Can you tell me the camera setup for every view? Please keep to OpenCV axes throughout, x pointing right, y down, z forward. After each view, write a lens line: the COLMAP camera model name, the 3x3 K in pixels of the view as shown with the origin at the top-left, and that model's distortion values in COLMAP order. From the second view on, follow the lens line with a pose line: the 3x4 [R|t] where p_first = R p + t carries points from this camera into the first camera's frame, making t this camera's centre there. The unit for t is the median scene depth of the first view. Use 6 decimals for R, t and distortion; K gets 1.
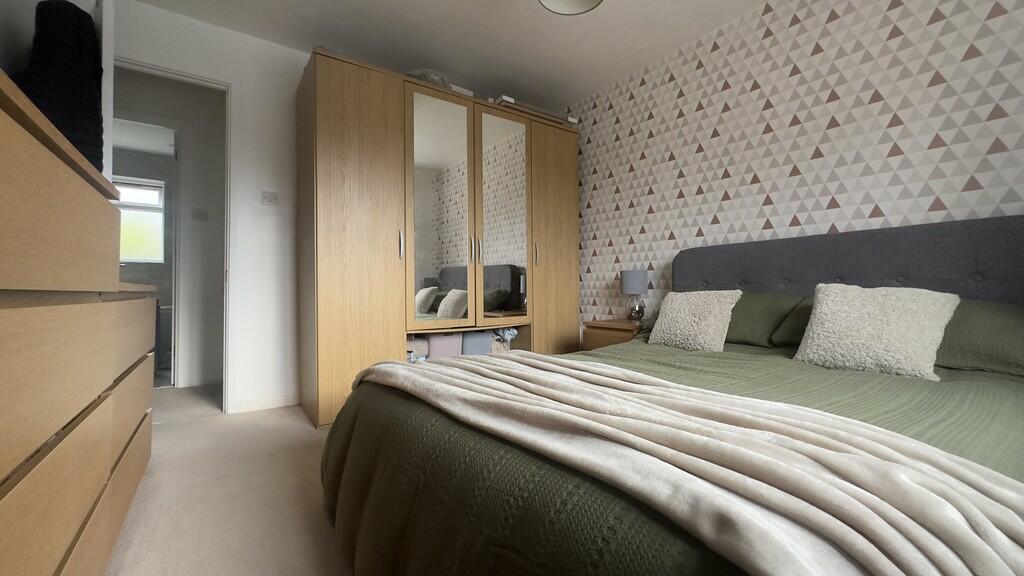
lens RADIAL K [[409.7, 0, 499.1], [0, 409.7, 287.5], [0, 0, 1]] dist [-0.000358, 0.000077]
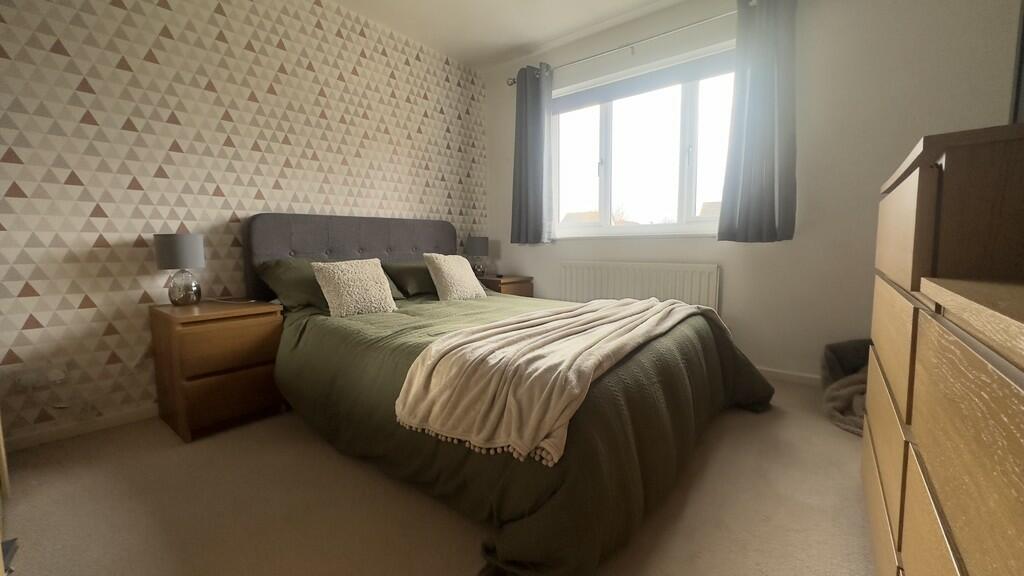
lens RADIAL K [[409.7, 0, 499.1], [0, 409.7, 287.5], [0, 0, 1]] dist [-0.000358, 0.000077]
pose [[-0.259076, -0.070887, 0.963252, -0.473678], [0.018042, 0.996774, 0.078207, 0.005259], [-0.965688, 0.037640, -0.256961, 0.676314]]
